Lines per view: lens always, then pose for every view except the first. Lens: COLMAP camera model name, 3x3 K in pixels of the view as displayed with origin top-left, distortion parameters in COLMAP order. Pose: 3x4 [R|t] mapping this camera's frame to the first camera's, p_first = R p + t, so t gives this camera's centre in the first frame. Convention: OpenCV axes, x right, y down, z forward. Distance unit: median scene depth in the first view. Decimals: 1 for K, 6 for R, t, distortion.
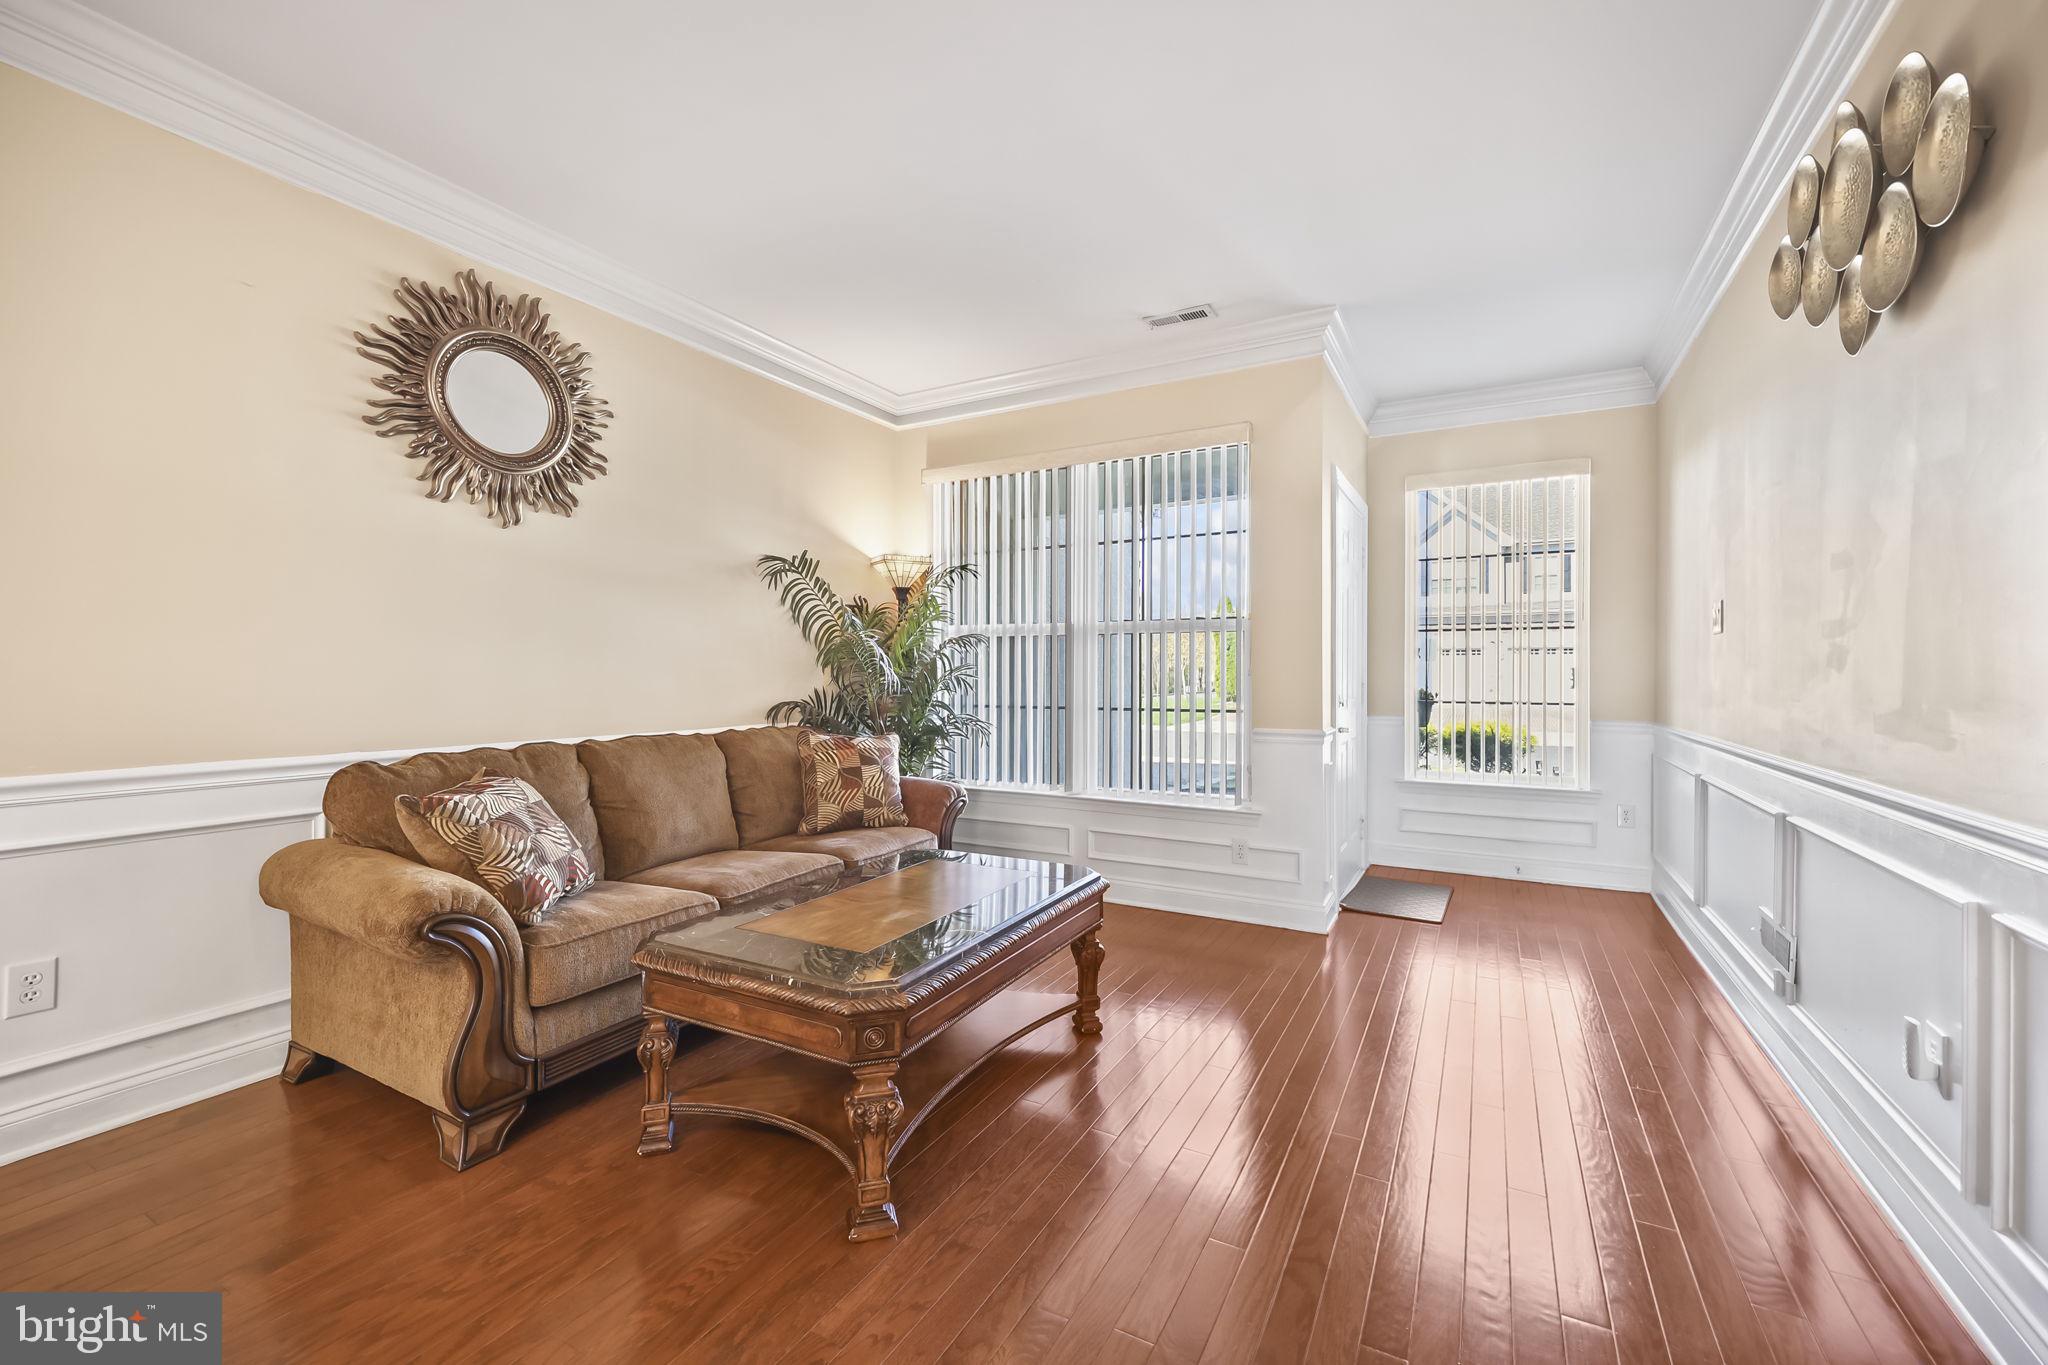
lens RADIAL K [[824.7, 0, 1024.7], [0, 824.7, 674.3], [0, 0, 1]] dist [-0.000417, -0.000066]
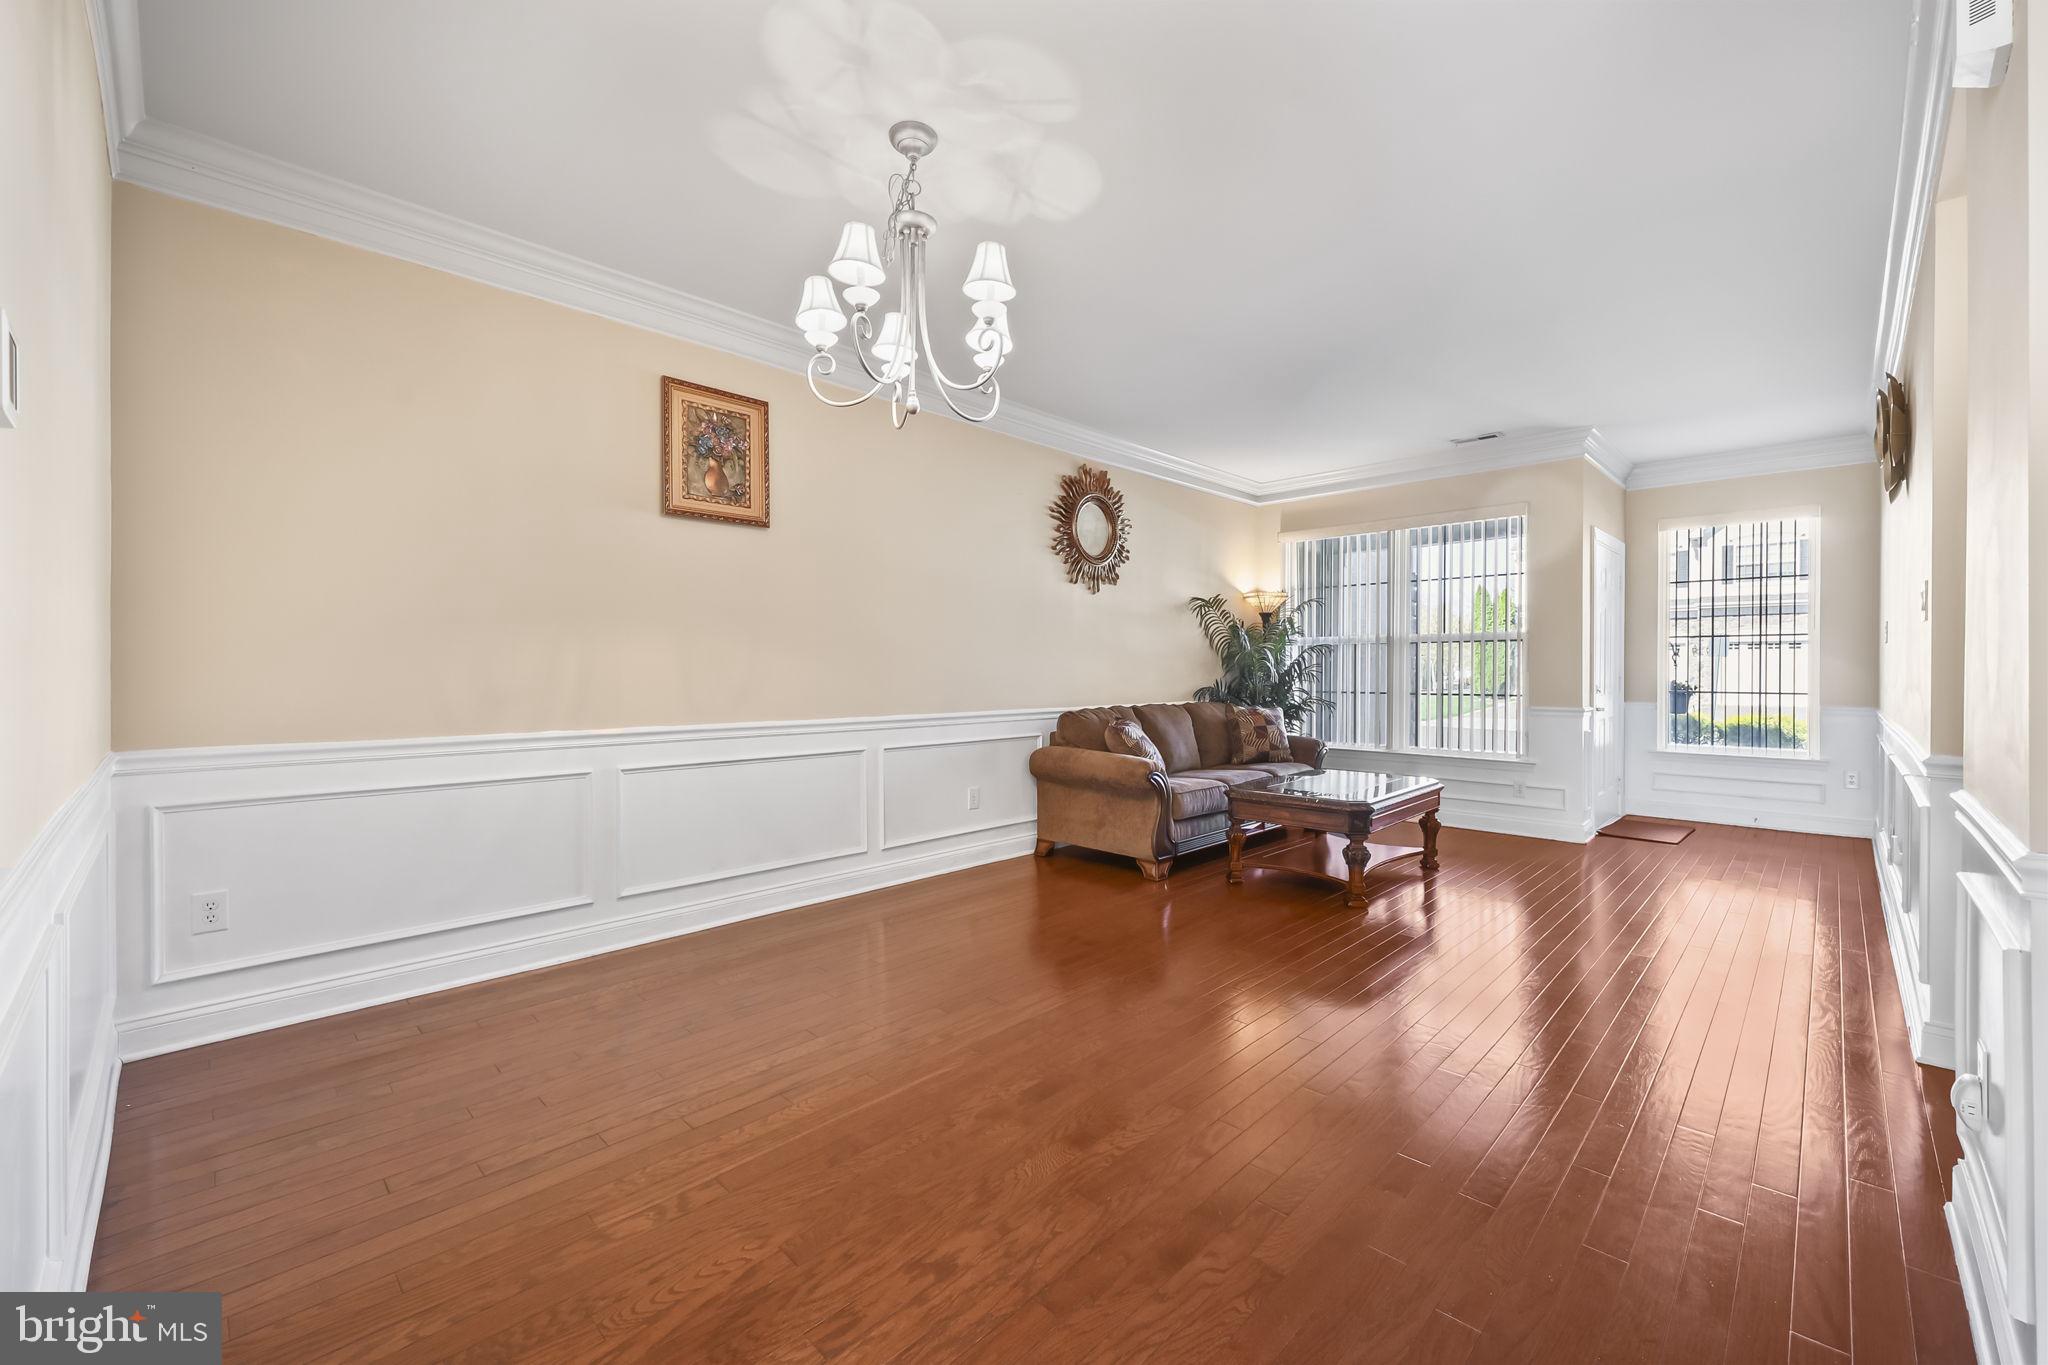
lens RADIAL K [[824.7, 0, 1024.7], [0, 824.7, 674.3], [0, 0, 1]] dist [-0.000417, -0.000066]
pose [[0.965570, 0.001051, -0.260142, -0.237743], [0.000271, 0.999987, 0.005046, -0.000778], [0.260144, -0.004943, 0.965557, -0.742875]]
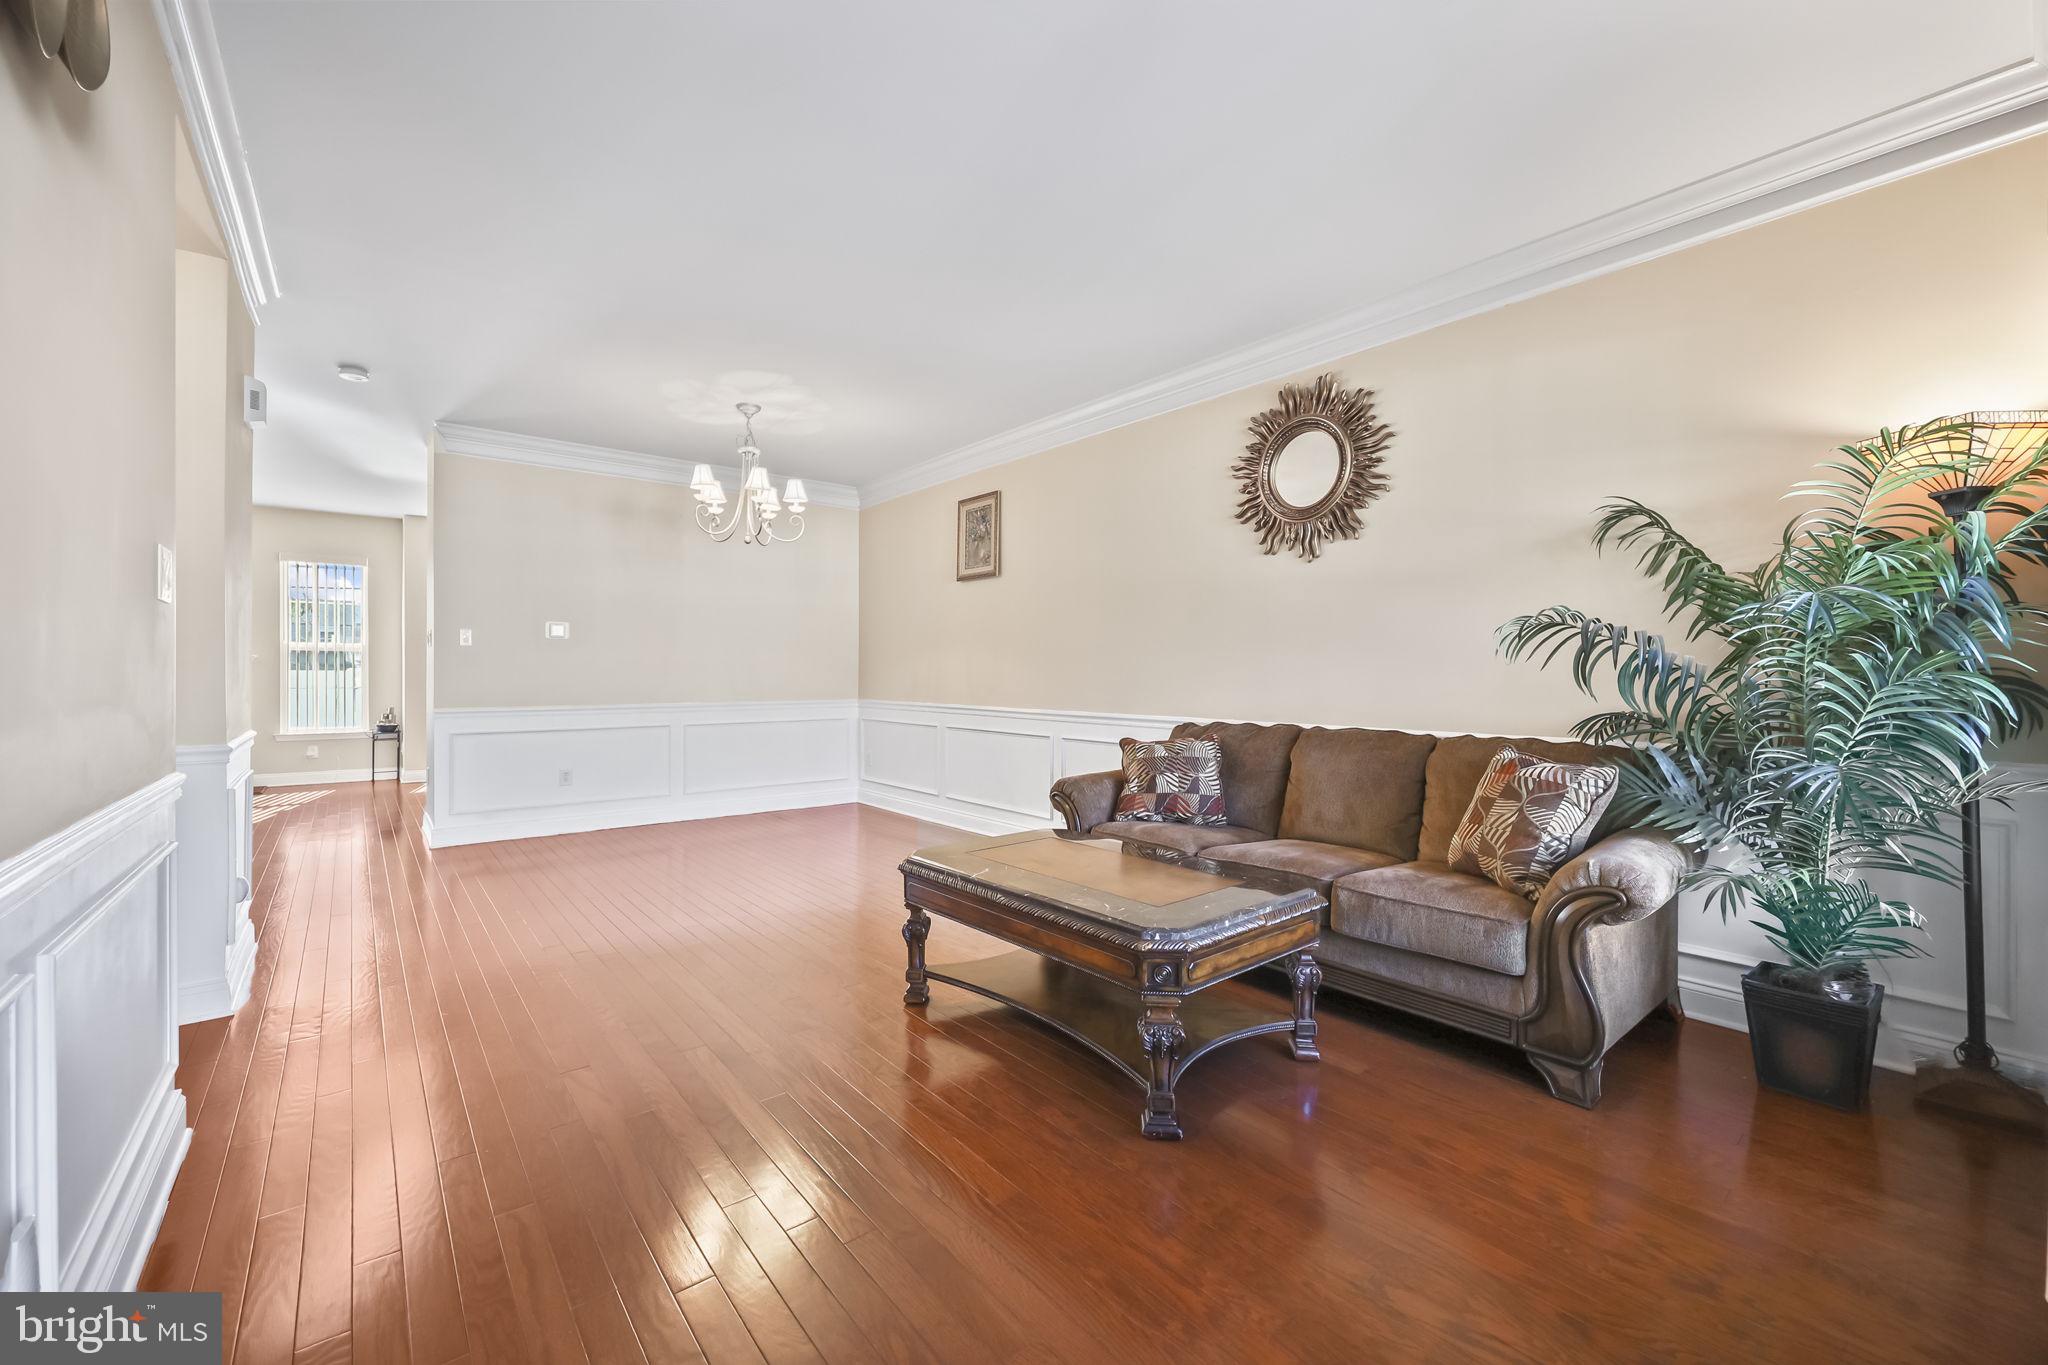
lens RADIAL K [[824.7, 0, 1024.7], [0, 824.7, 674.3], [0, 0, 1]] dist [-0.000417, -0.000066]
pose [[-0.364013, 0.001897, -0.931392, 0.636212], [-0.000559, 0.999997, 0.002255, -0.000010], [0.931394, 0.001342, -0.364011, 0.874729]]
